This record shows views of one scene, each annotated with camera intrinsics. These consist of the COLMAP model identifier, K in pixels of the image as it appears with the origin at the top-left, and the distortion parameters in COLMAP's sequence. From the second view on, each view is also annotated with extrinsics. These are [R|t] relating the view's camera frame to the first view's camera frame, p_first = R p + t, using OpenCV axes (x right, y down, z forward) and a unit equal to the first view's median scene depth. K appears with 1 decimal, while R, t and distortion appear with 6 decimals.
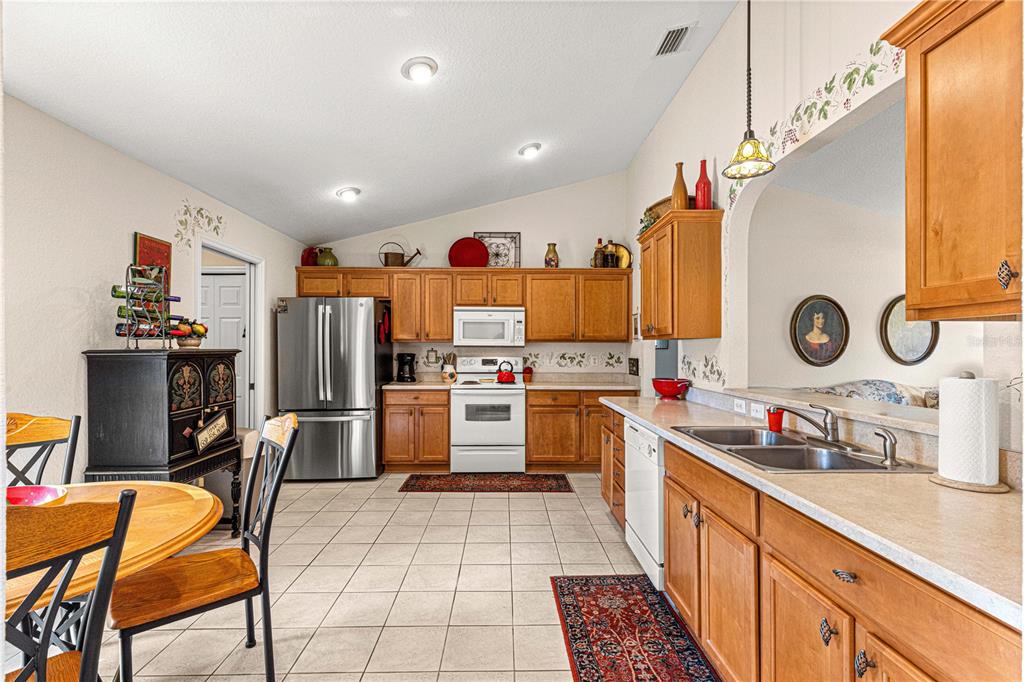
lens RADIAL K [[458.6, 0, 511.9], [0, 458.6, 346.8], [0, 0, 1]] dist [0.001328, -0.000189]
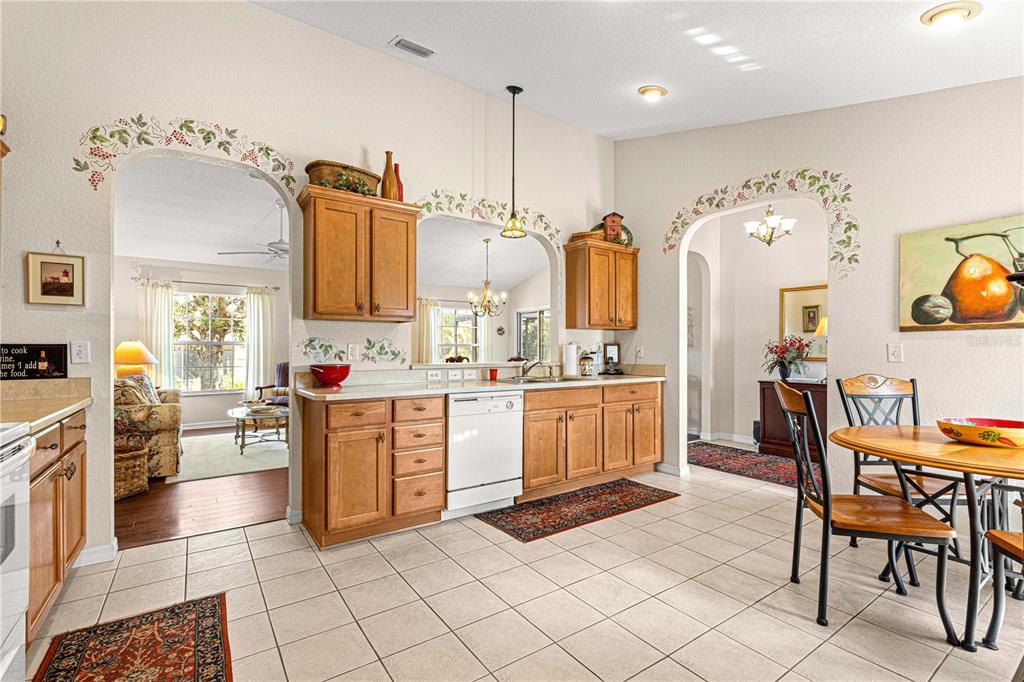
lens RADIAL K [[464.6, 0, 507.5], [0, 464.6, 345.5], [0, 0, 1]] dist [0.005153, 0.000022]
pose [[-0.551652, 0.005229, 0.834058, -0.714137], [-0.002796, 0.999963, -0.008119, 0.046617], [-0.834070, -0.006811, -0.551617, 1.460839]]
